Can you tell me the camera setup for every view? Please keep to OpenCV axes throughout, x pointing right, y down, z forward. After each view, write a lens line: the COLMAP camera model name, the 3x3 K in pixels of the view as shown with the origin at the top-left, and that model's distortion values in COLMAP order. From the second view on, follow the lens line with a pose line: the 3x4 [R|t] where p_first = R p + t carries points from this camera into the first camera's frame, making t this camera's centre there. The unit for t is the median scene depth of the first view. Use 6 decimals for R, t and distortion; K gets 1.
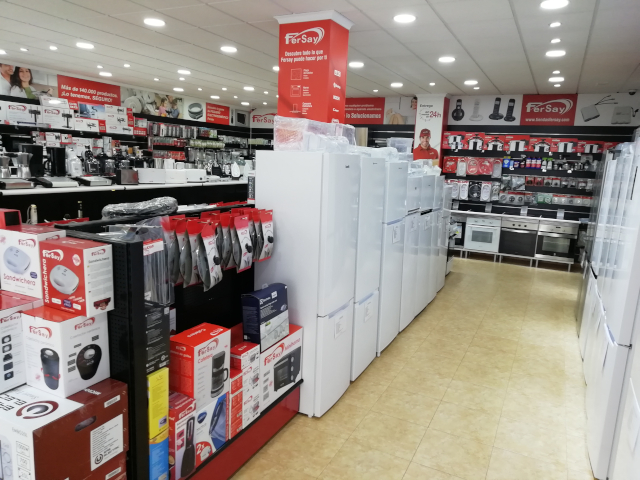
lens RADIAL K [[470.4, 0, 321.2], [0, 470.4, 240.9], [0, 0, 1]] dist [0.022439, -0.003491]
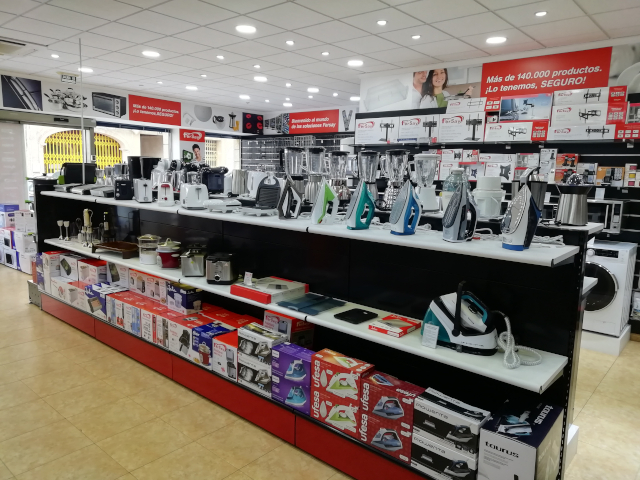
lens RADIAL K [[470.4, 0, 319.2], [0, 470.4, 242.3], [0, 0, 1]] dist [0.022439, -0.003491]
pose [[-0.254302, 0.093611, -0.962584, 0.169325], [-0.211502, 0.965829, 0.149803, -0.143492], [0.943715, 0.241683, -0.225813, 0.921446]]
